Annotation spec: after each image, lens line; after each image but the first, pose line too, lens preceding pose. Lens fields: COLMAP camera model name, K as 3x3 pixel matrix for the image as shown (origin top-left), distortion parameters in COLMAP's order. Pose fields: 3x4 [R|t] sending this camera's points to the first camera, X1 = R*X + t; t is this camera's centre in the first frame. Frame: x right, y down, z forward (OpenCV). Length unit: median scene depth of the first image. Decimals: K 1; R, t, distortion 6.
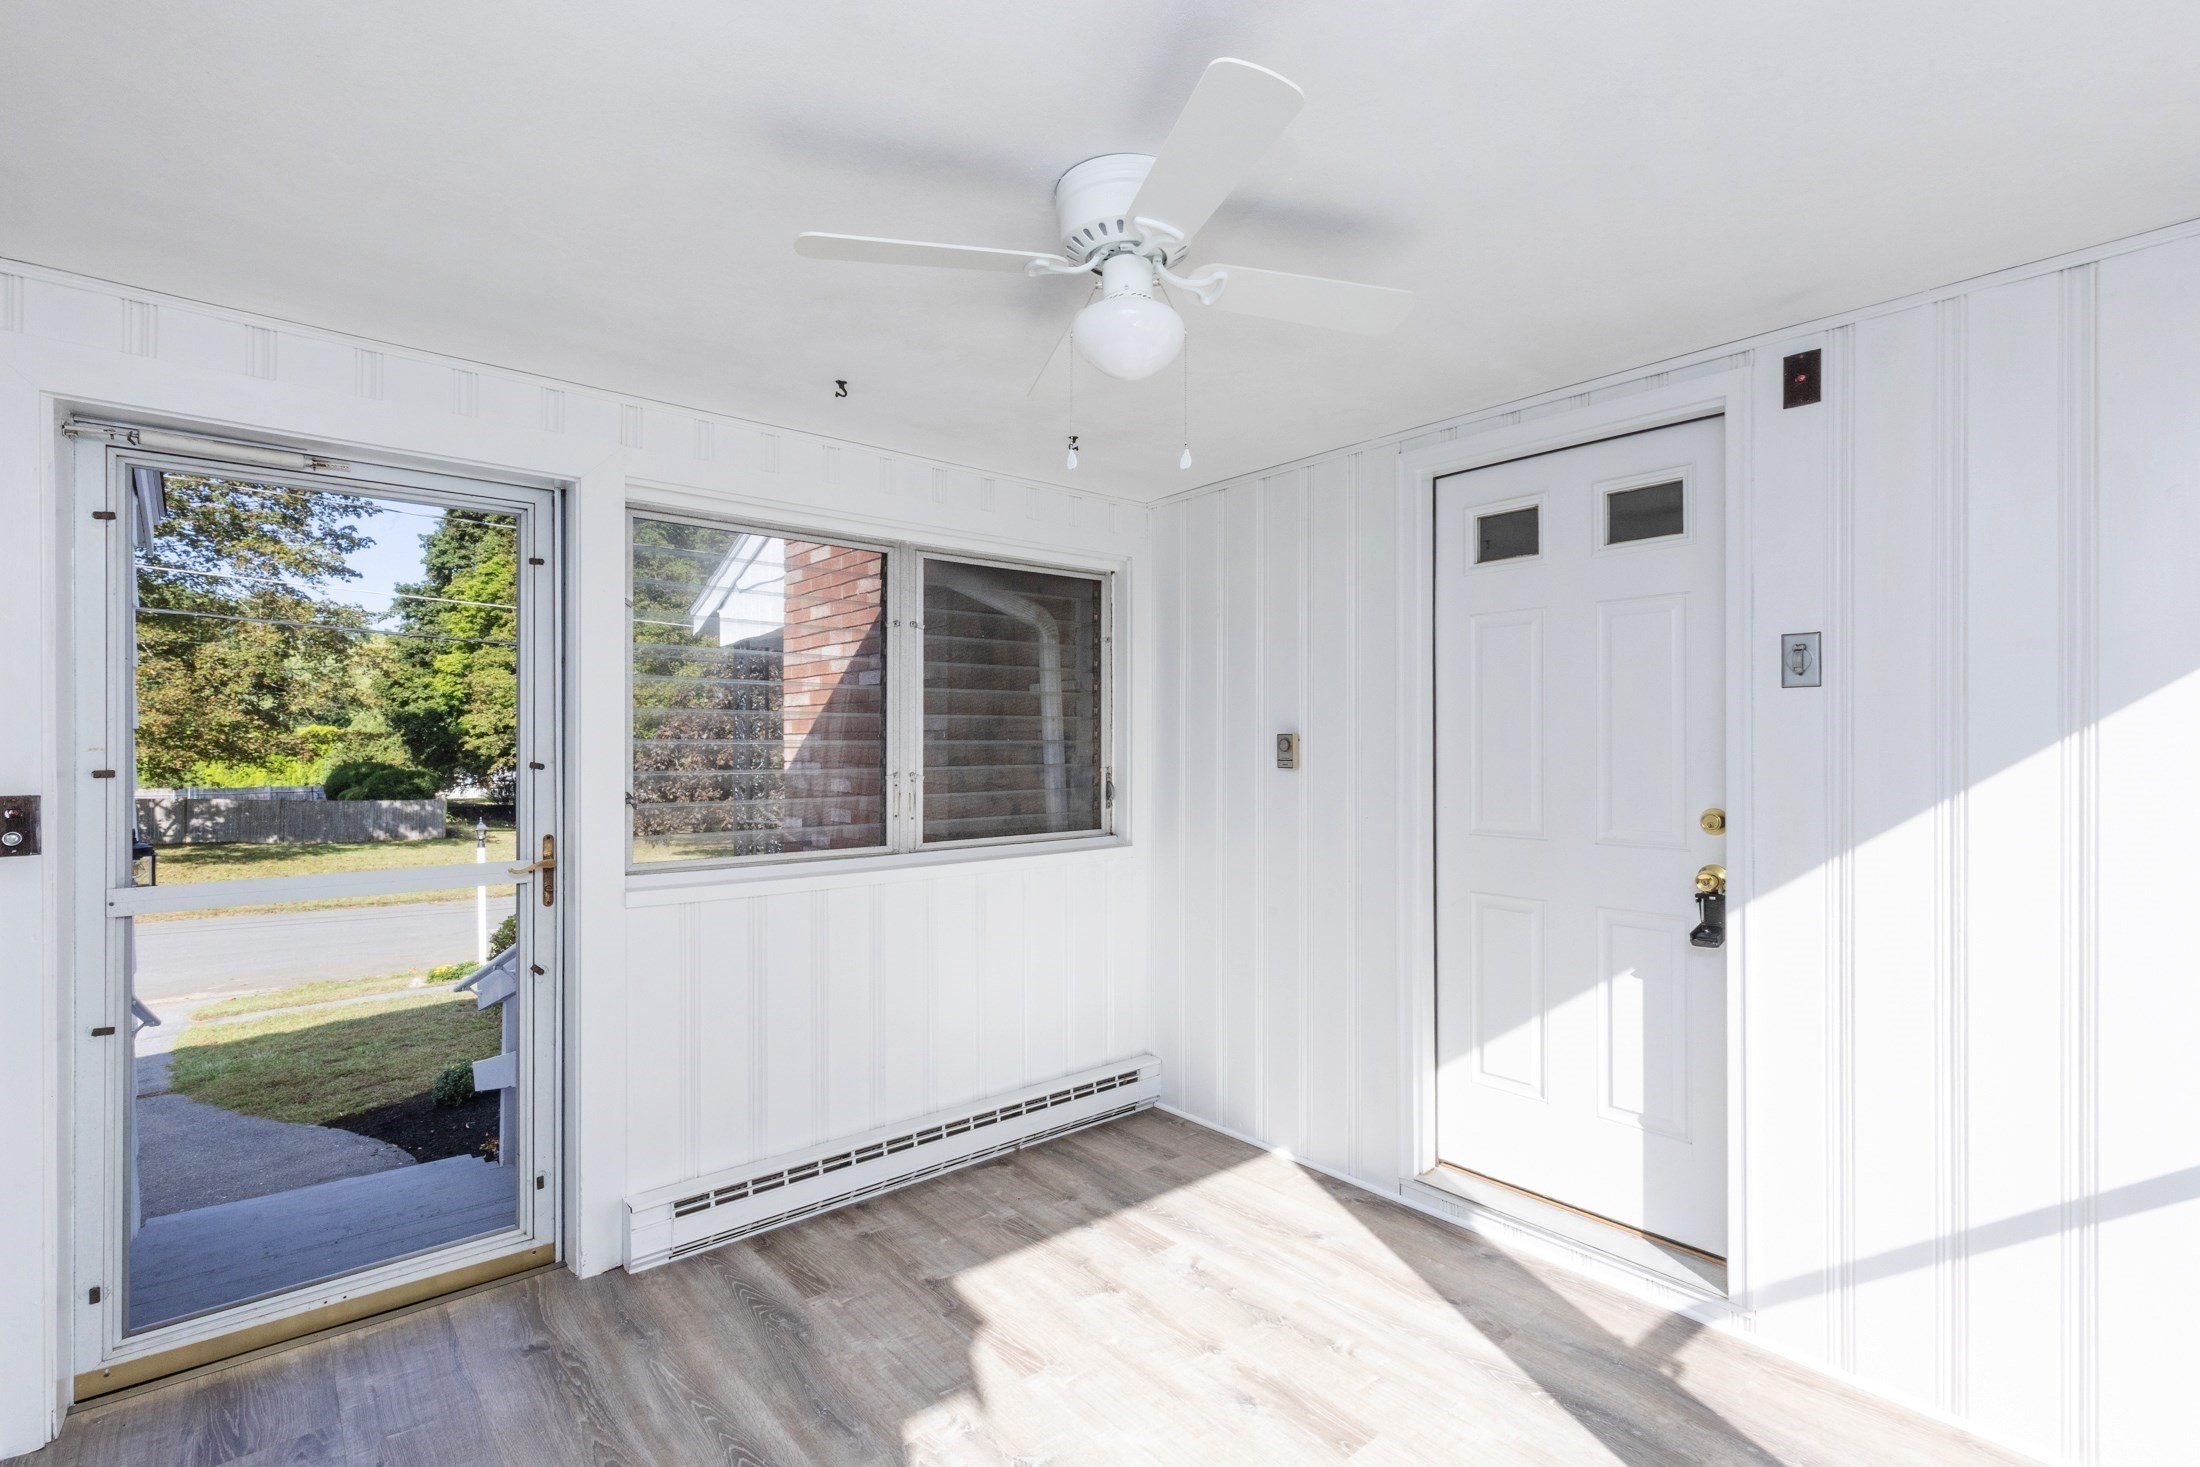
lens RADIAL K [[986.8, 0, 1110.5], [0, 986.8, 742.2], [0, 0, 1]] dist [0.003801, -0.000358]
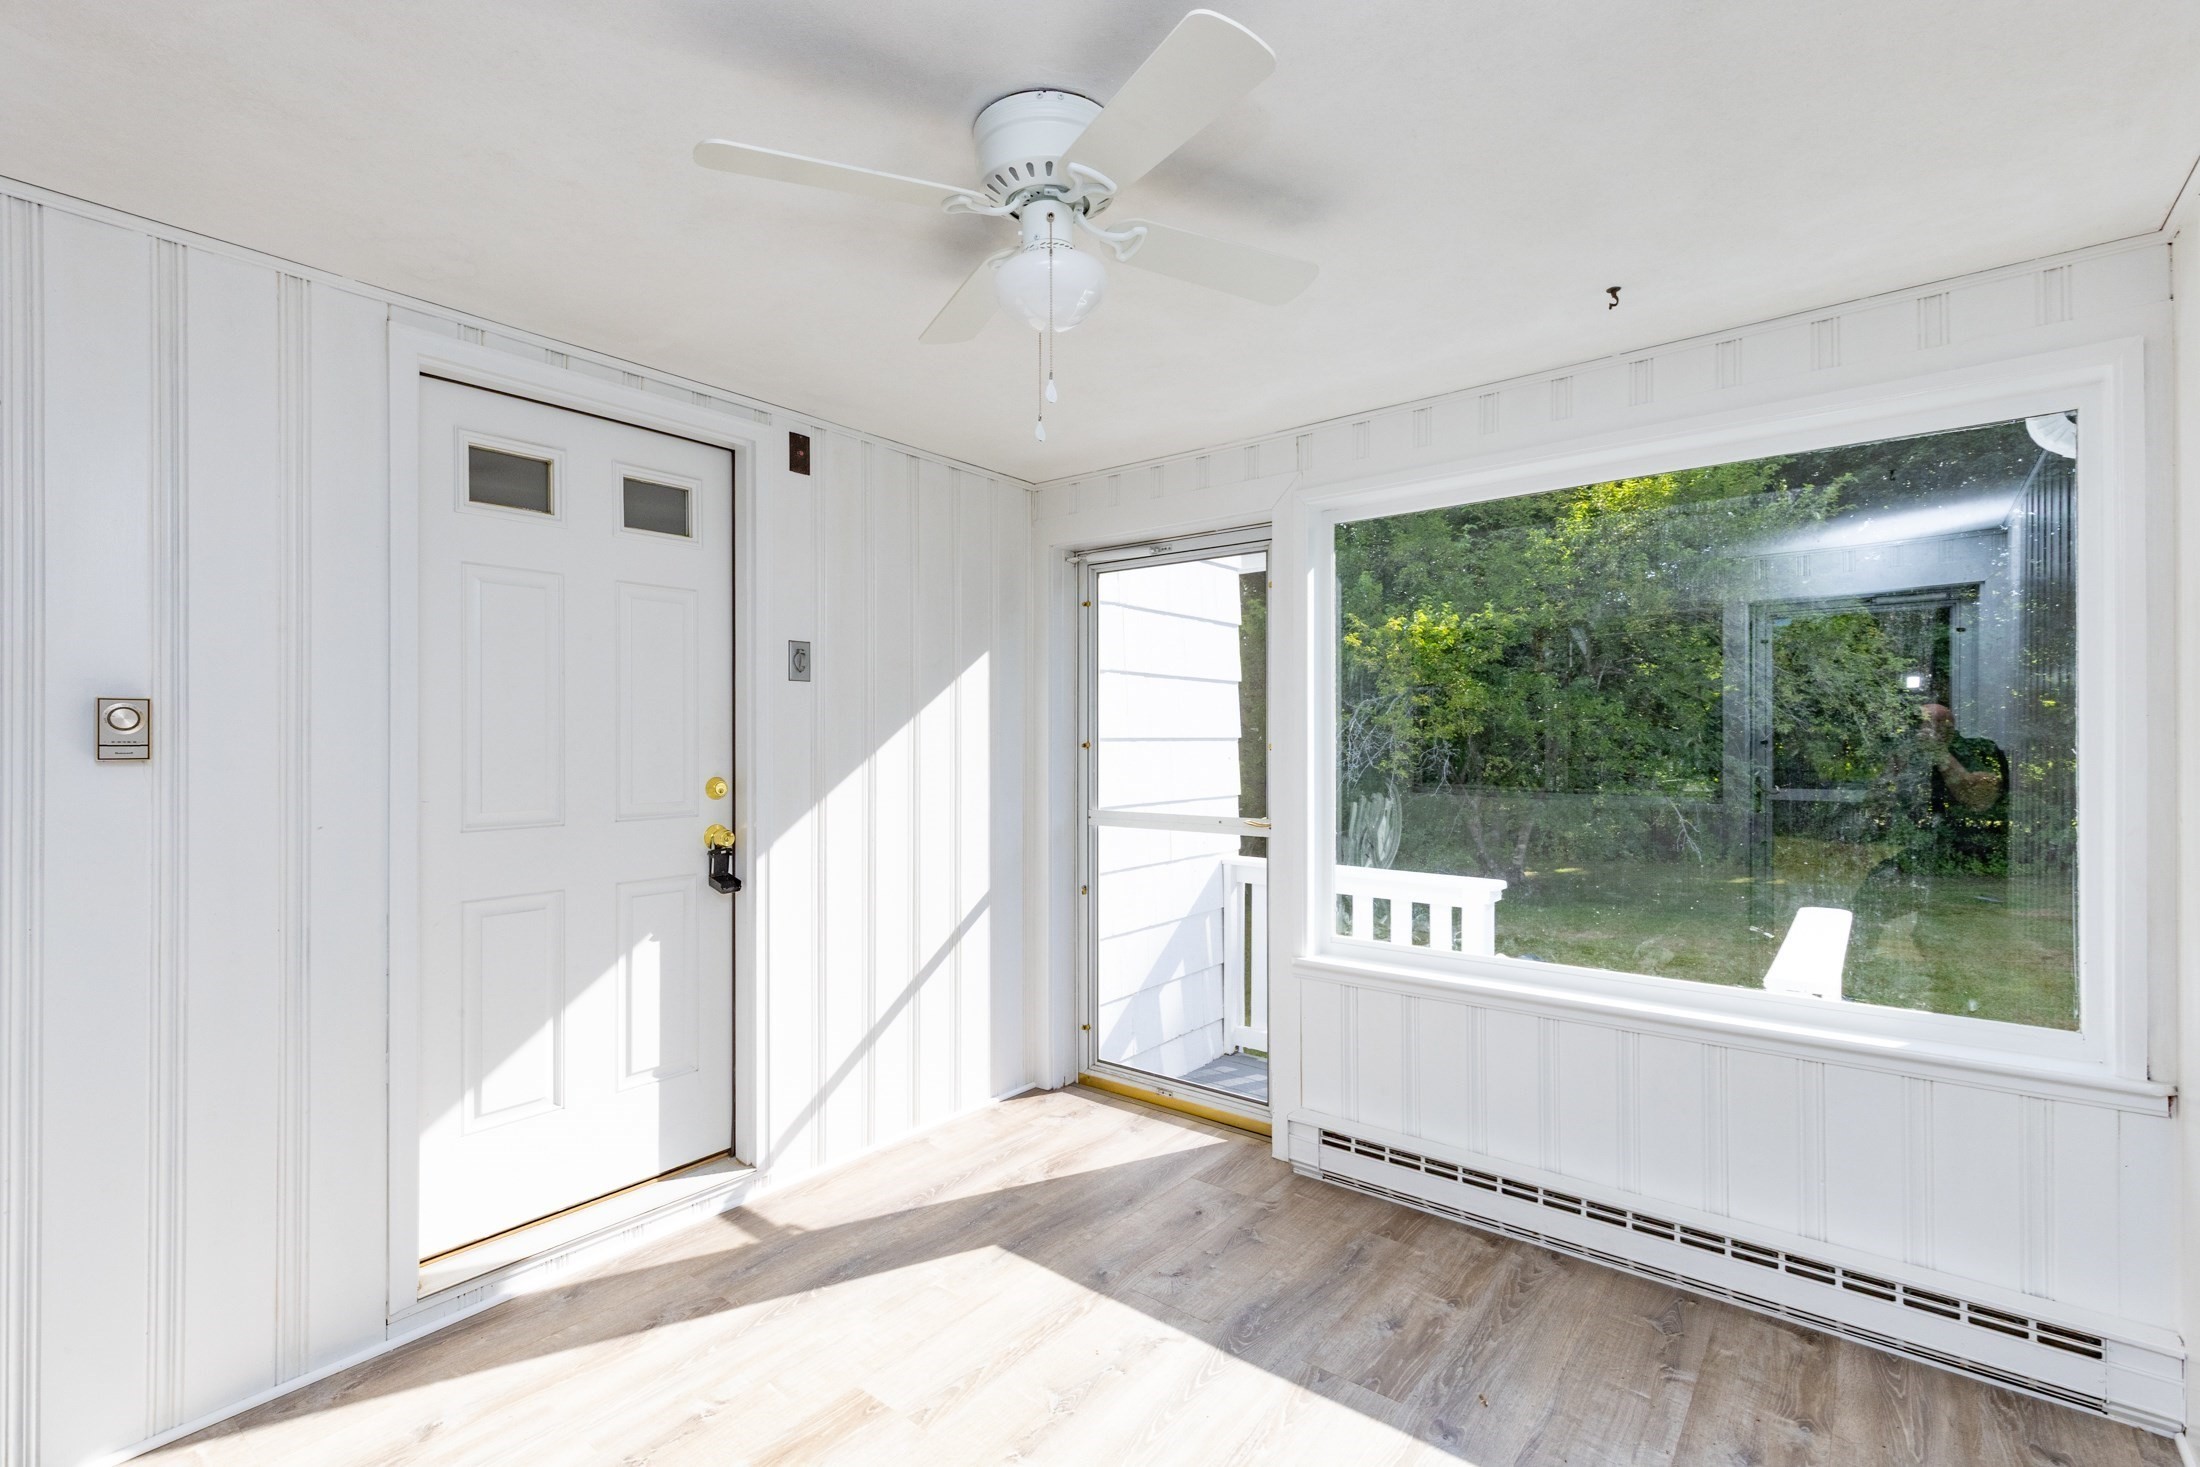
lens RADIAL K [[986.8, 0, 1110.5], [0, 986.8, 730.2], [0, 0, 1]] dist [0.003801, -0.000358]
pose [[-0.179010, -0.000567, 0.983847, -0.638525], [-0.003280, 0.999995, -0.000020, 0.008609], [-0.983842, -0.003231, -0.179011, 0.745167]]
